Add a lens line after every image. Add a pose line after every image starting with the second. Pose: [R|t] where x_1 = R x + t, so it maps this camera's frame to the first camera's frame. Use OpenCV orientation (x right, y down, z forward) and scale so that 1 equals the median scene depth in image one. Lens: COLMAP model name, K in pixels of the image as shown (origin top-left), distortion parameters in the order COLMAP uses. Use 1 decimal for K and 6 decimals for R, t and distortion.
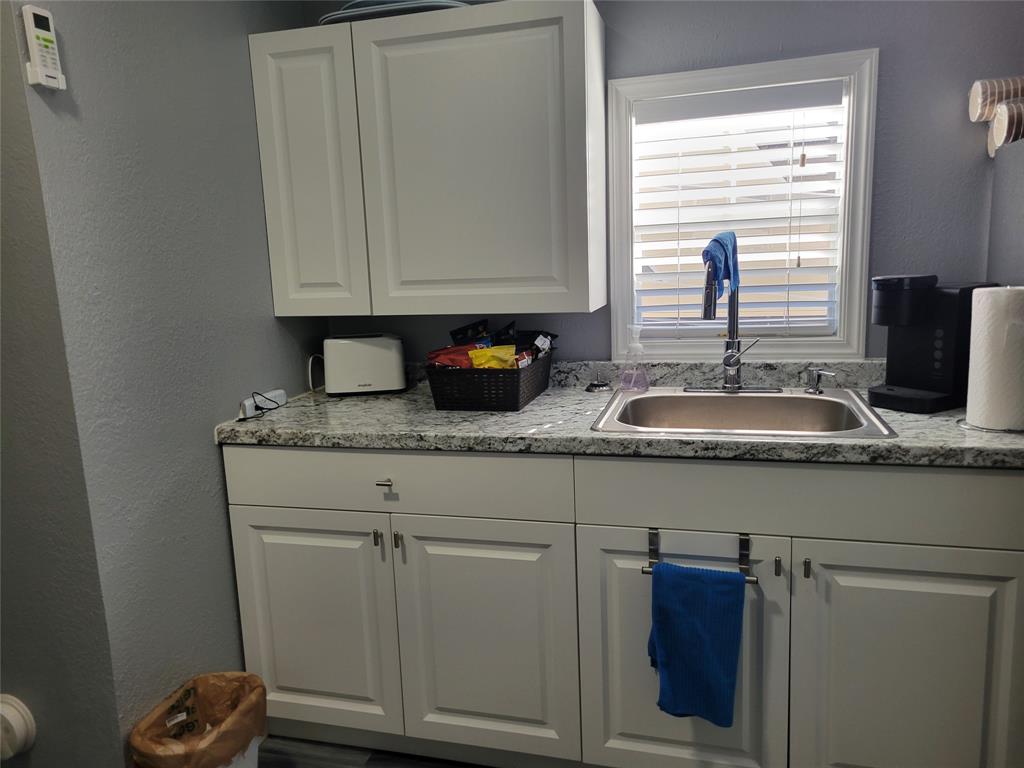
lens RADIAL K [[796.1, 0, 511.3], [0, 796.1, 399.9], [0, 0, 1]] dist [0.009572, 0.000455]
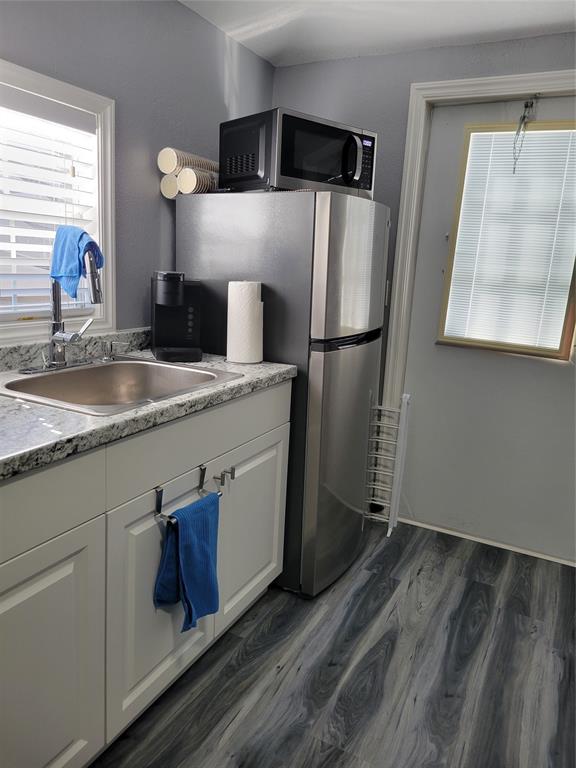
lens RADIAL K [[584.9, 0, 287.7], [0, 584.9, 367.9], [0, 0, 1]] dist [0.040647, -0.030050]
pose [[0.155826, -0.127566, 0.979513, -0.582555], [0.116058, 0.987122, 0.110094, -0.076523], [-0.980943, 0.096525, 0.168625, 0.643562]]
